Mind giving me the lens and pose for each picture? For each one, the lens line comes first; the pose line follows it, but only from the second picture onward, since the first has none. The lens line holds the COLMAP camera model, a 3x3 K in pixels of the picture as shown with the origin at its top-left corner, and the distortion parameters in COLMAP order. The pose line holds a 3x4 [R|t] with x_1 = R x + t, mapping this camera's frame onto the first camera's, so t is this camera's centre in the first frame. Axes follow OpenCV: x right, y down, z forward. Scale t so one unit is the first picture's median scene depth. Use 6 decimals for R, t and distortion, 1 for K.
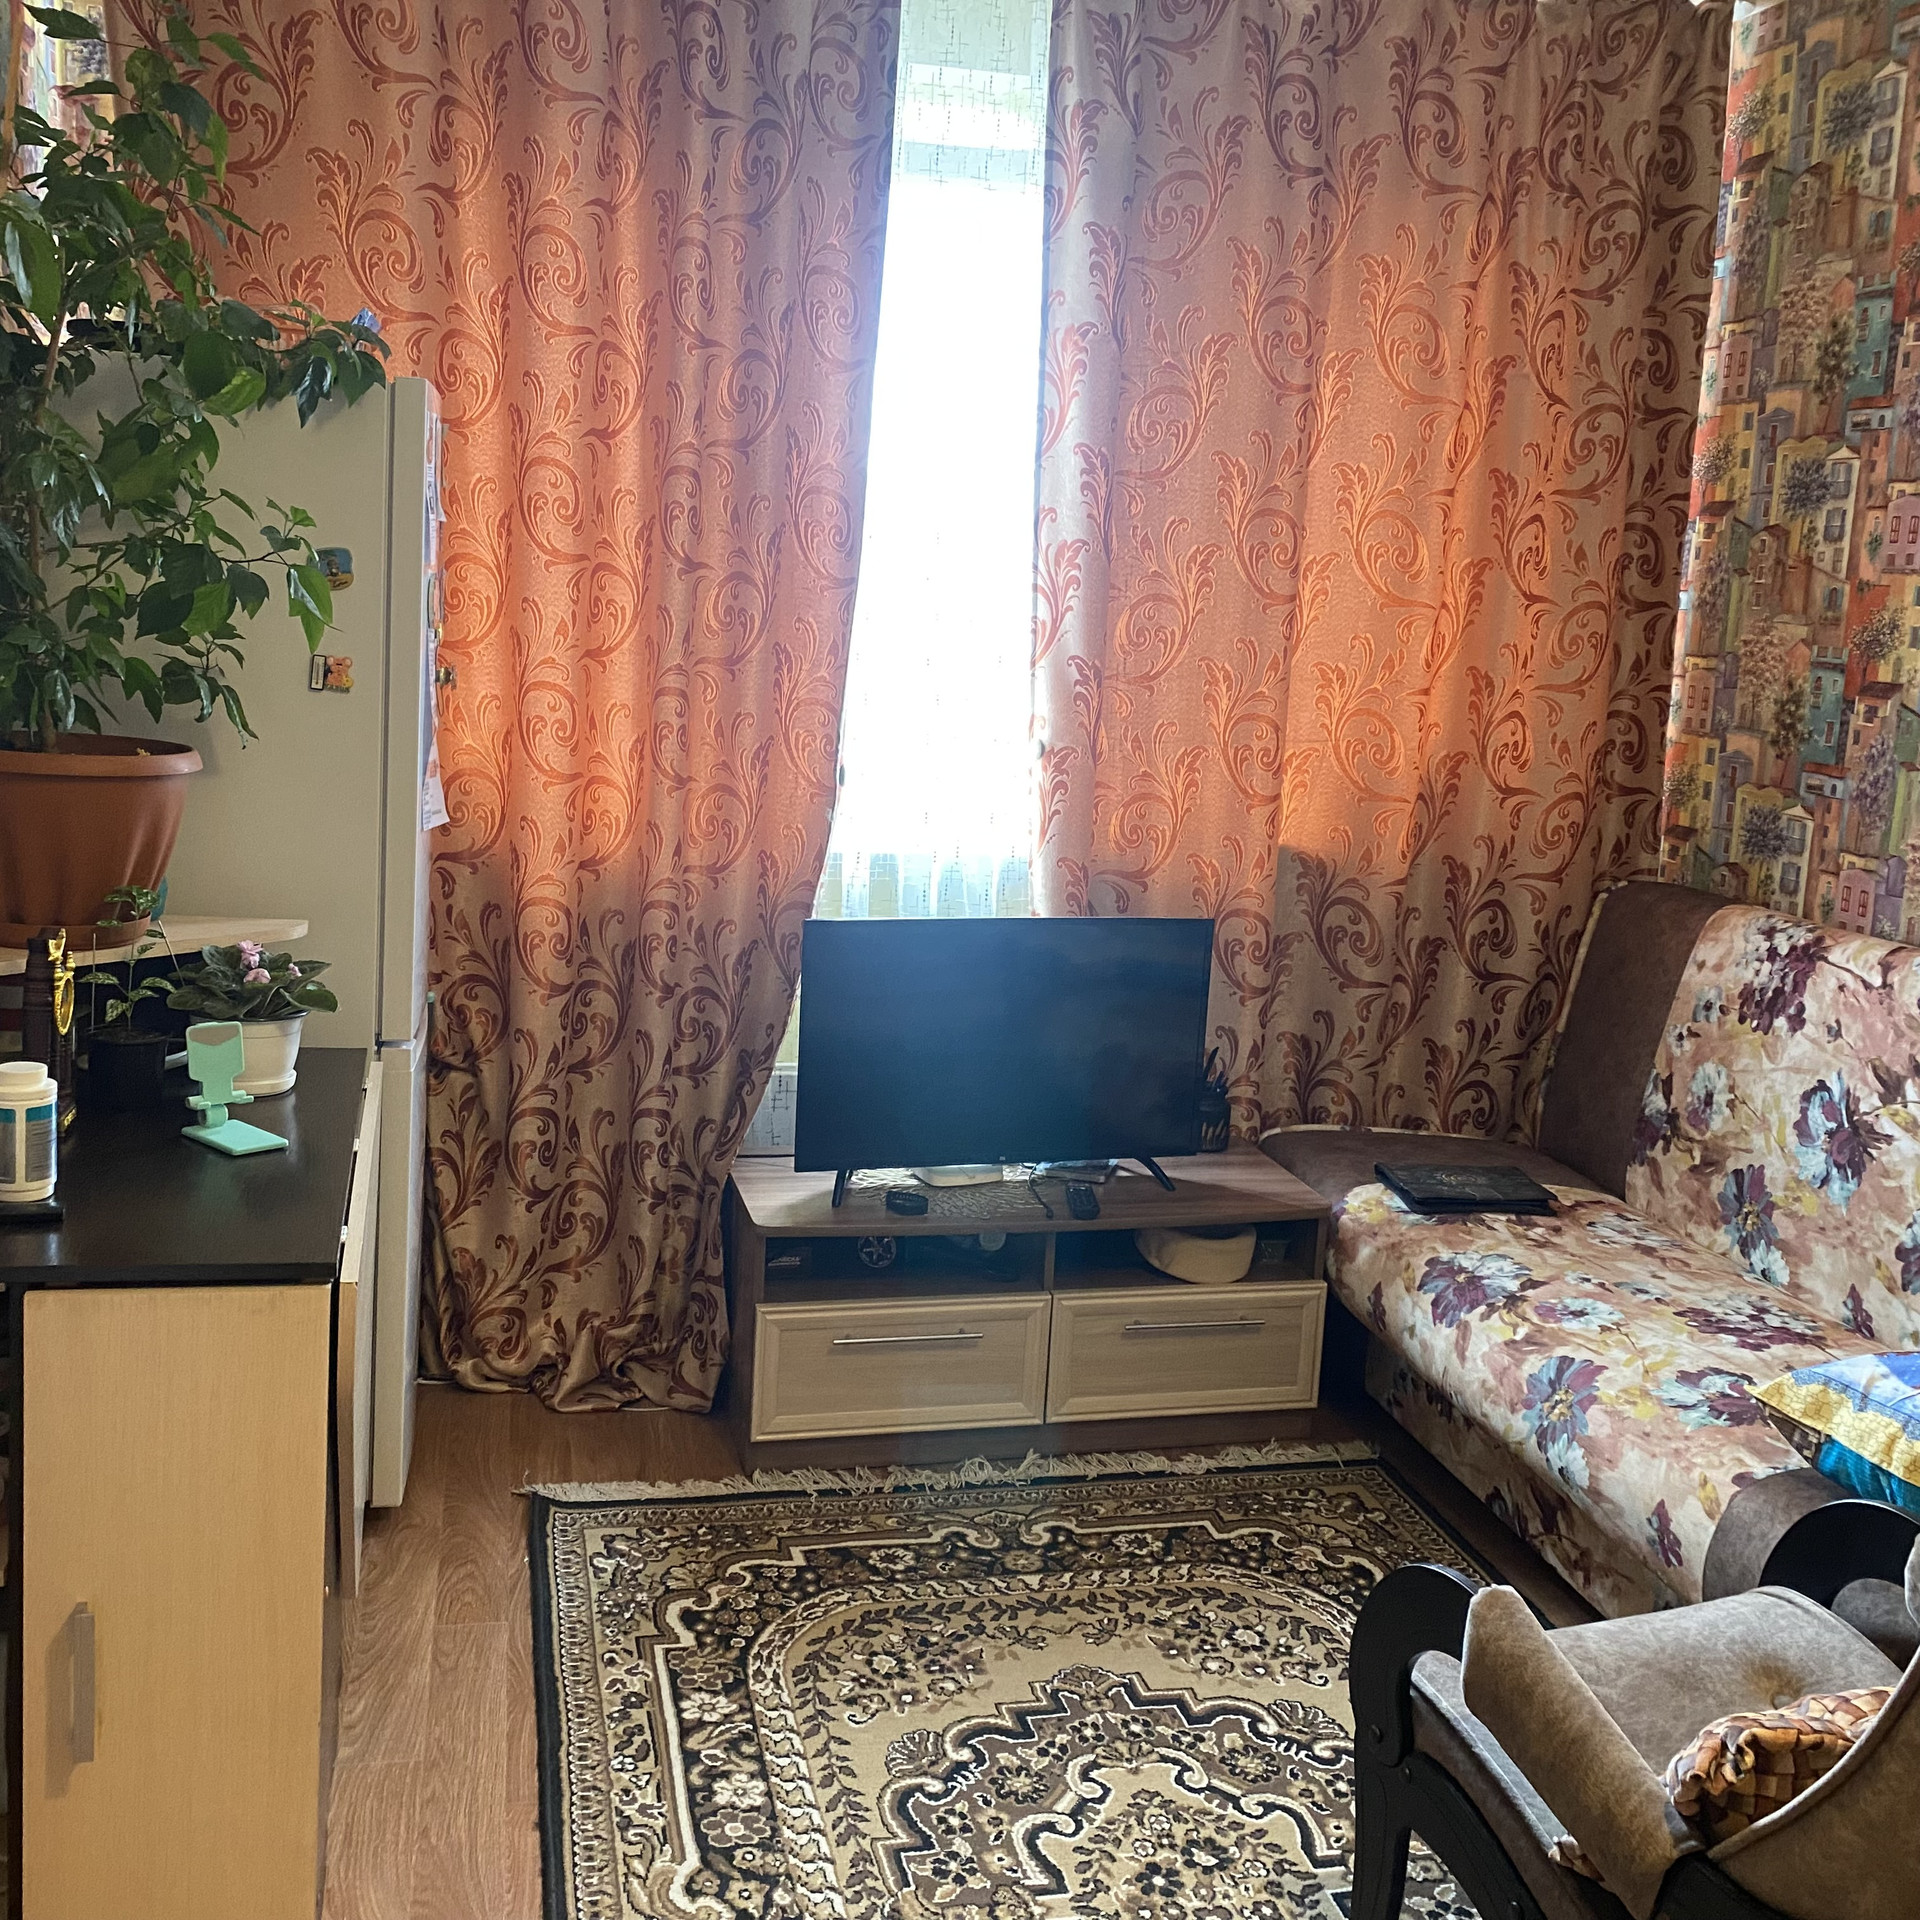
lens RADIAL K [[2029.4, 0, 960.0], [0, 2029.4, 960.0], [0, 0, 1]] dist [0.155783, -0.435356]
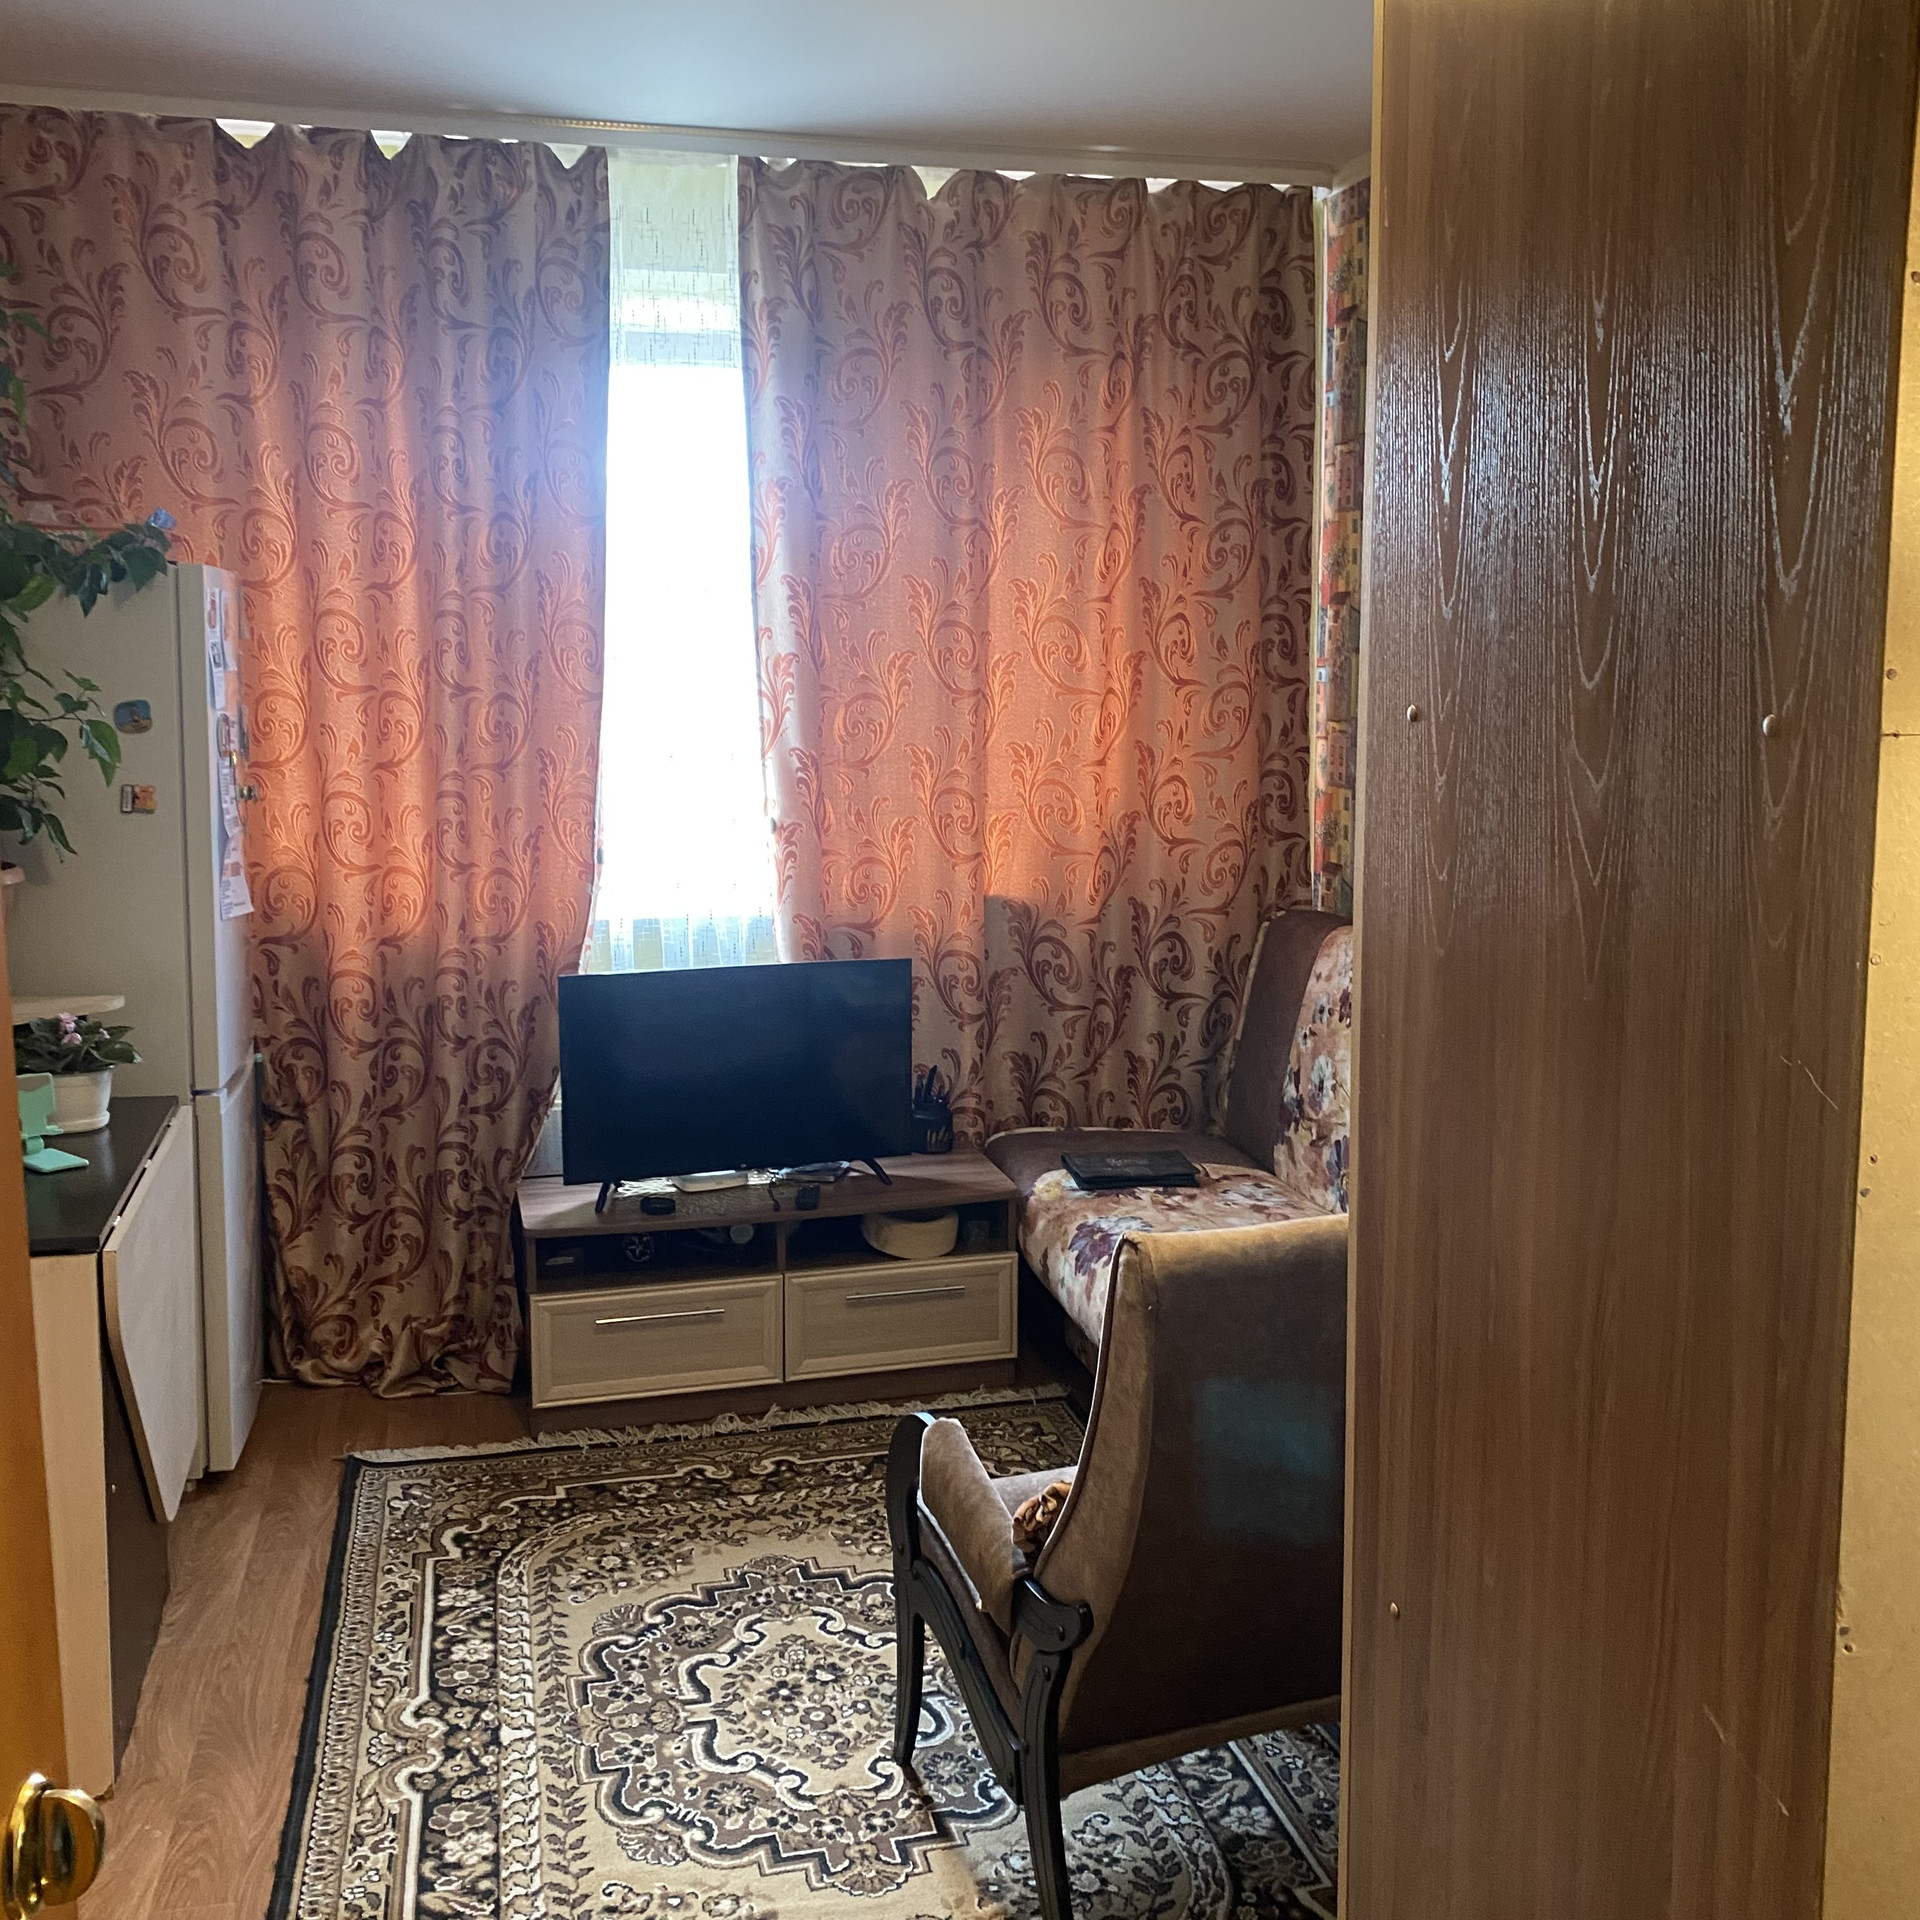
lens RADIAL K [[1973.5, 0, 960.0], [0, 1973.5, 960.0], [0, 0, 1]] dist [0.152307, -0.437088]
pose [[0.998425, -0.051814, 0.021511, 0.128970], [0.052425, 0.998207, -0.028897, 0.016179], [-0.019975, 0.029979, 0.999351, -0.180212]]
